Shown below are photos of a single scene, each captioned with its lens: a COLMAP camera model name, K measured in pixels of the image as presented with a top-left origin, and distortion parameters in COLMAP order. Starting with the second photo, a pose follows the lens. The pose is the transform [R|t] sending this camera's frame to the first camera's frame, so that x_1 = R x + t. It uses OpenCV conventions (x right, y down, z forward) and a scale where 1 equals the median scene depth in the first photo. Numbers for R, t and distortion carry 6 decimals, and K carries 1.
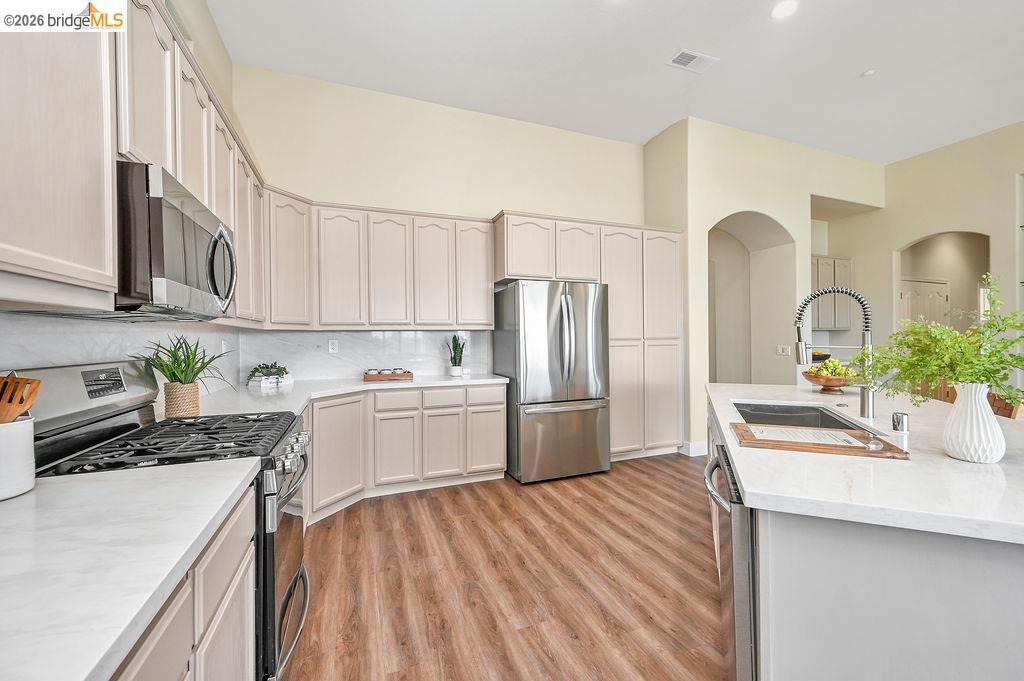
lens RADIAL K [[415.6, 0, 514.7], [0, 415.6, 336.6], [0, 0, 1]] dist [-0.000954, 0.000917]
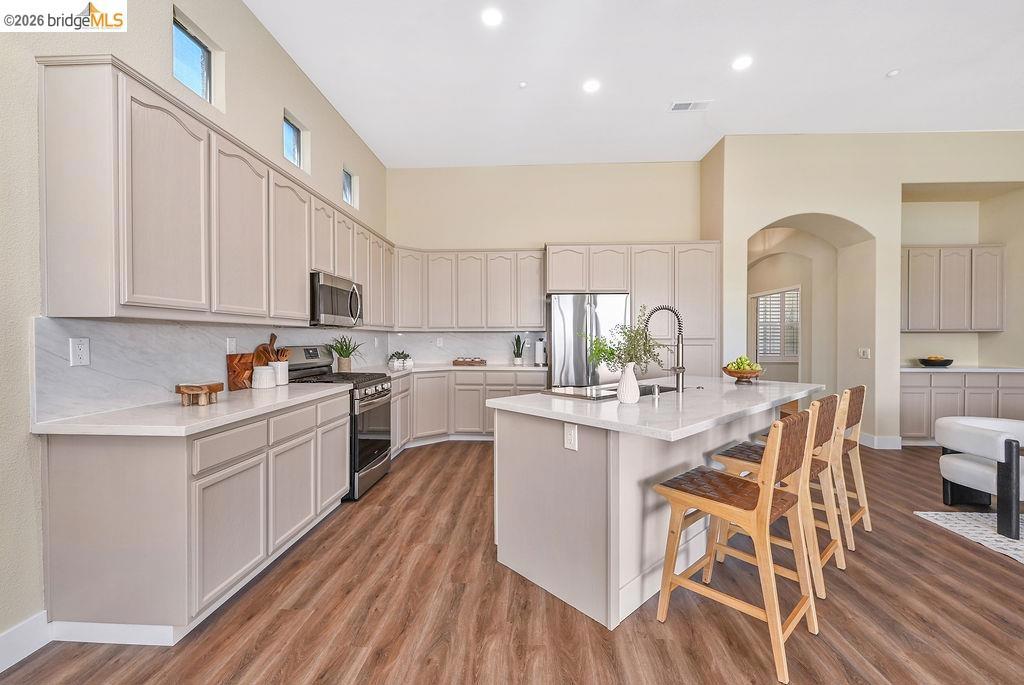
lens RADIAL K [[434.1, 0, 502.8], [0, 434.1, 337.5], [0, 0, 1]] dist [-0.001180, -0.000294]
pose [[0.902664, 0.008694, -0.430259, 0.574583], [-0.006697, 0.999959, 0.006156, -0.005258], [0.430295, -0.002675, 0.902685, -0.422644]]
